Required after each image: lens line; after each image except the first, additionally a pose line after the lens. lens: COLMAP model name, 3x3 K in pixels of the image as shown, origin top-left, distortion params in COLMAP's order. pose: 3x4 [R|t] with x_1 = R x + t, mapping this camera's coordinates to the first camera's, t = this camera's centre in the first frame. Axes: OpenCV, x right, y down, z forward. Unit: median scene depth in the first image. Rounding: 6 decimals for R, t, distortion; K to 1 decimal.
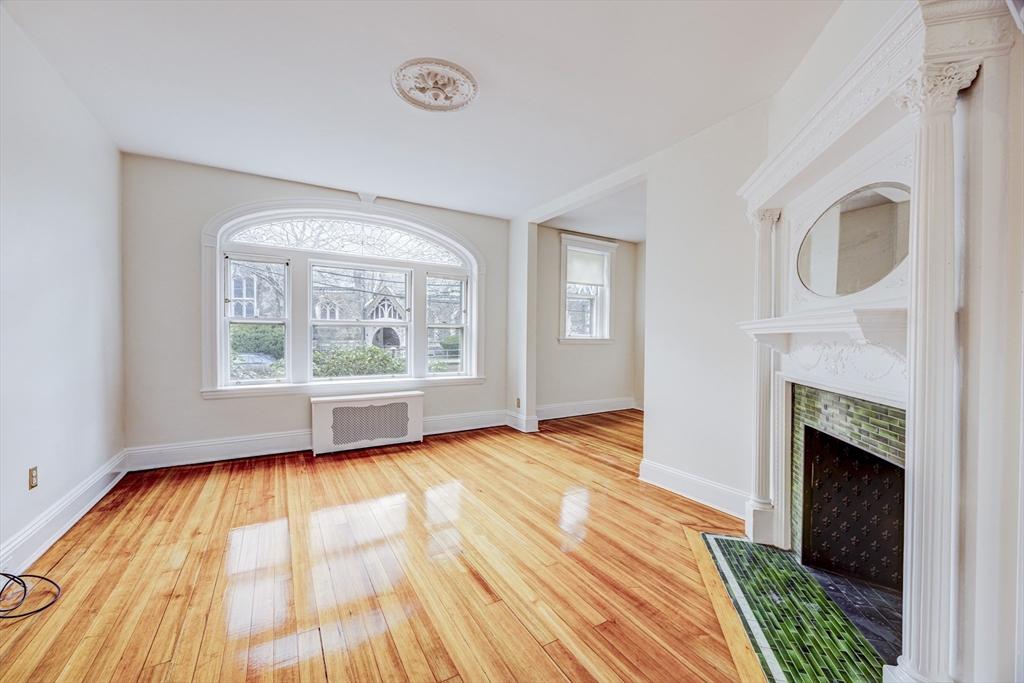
lens RADIAL K [[401.4, 0, 500.6], [0, 401.4, 340.5], [0, 0, 1]] dist [-0.005278, 0.000595]
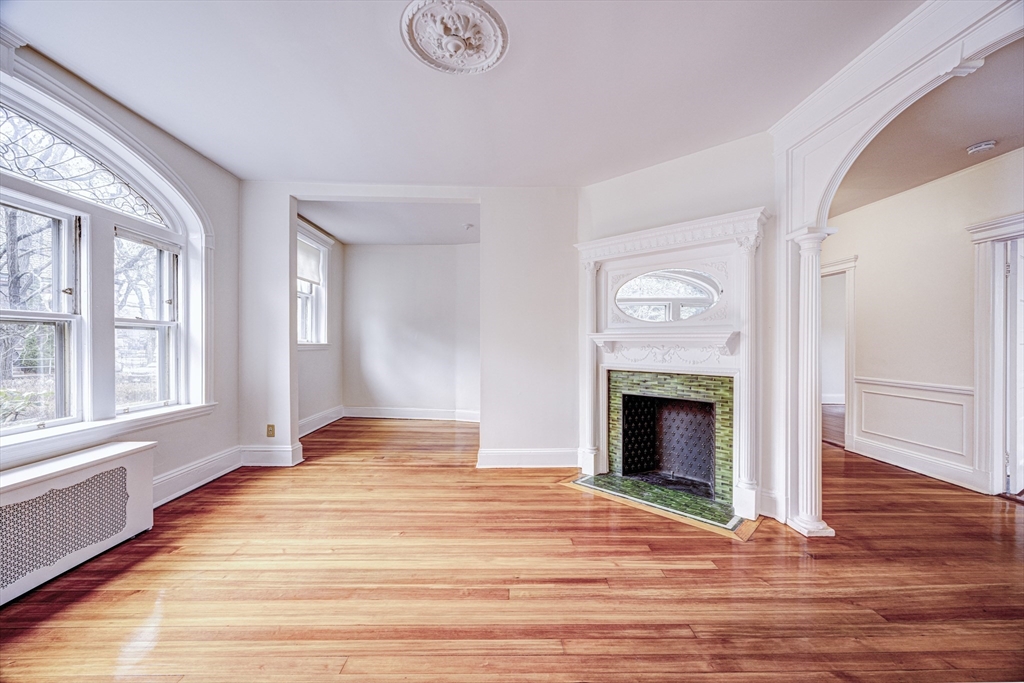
lens RADIAL K [[396.2, 0, 519.1], [0, 396.2, 344.2], [0, 0, 1]] dist [-0.003893, -0.000634]
pose [[0.469057, -0.009907, 0.883112, -0.542462], [0.007833, 0.999944, 0.007057, -0.009213], [-0.883133, 0.003607, 0.469109, 0.346989]]
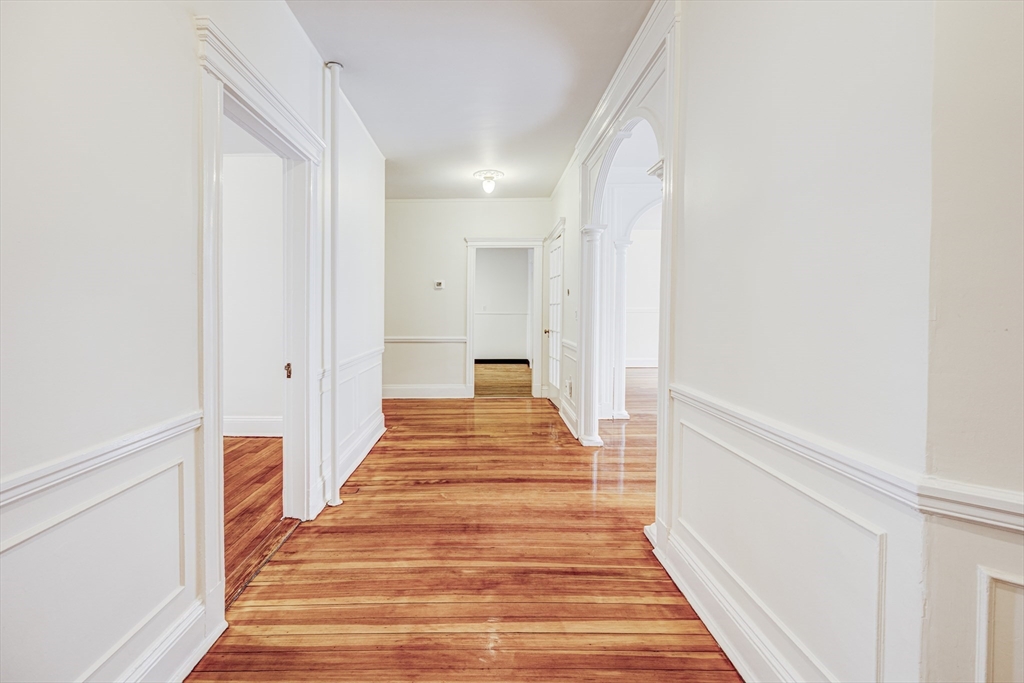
lens RADIAL K [[448.6, 0, 487.1], [0, 448.6, 317.0], [0, 0, 1]] dist [-0.000161, -0.000014]
pose [[-0.495560, 0.005739, -0.868554, 0.992648], [-0.008773, 0.999894, 0.011612, 0.006846], [0.868529, 0.013374, -0.495458, 0.309409]]
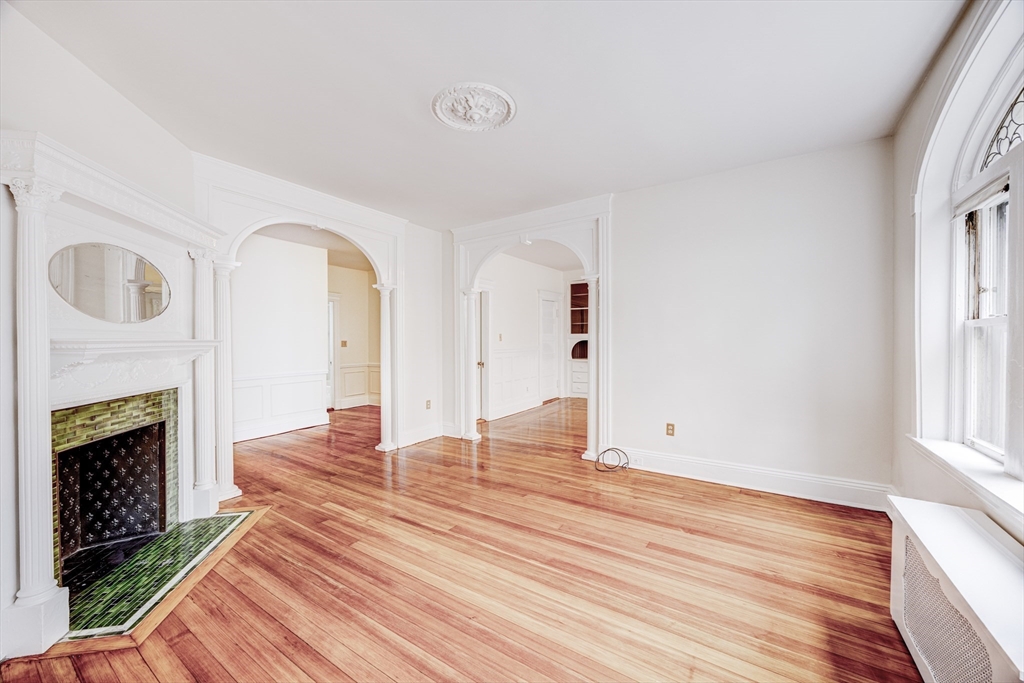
lens RADIAL K [[401.4, 0, 501.2], [0, 401.4, 341.1], [0, 0, 1]] dist [-0.005278, 0.000595]
pose [[-0.900792, 0.002348, -0.434245, 0.144700], [-0.002453, 0.999942, 0.010496, -0.032846], [0.434244, 0.010520, -0.900734, 1.307316]]
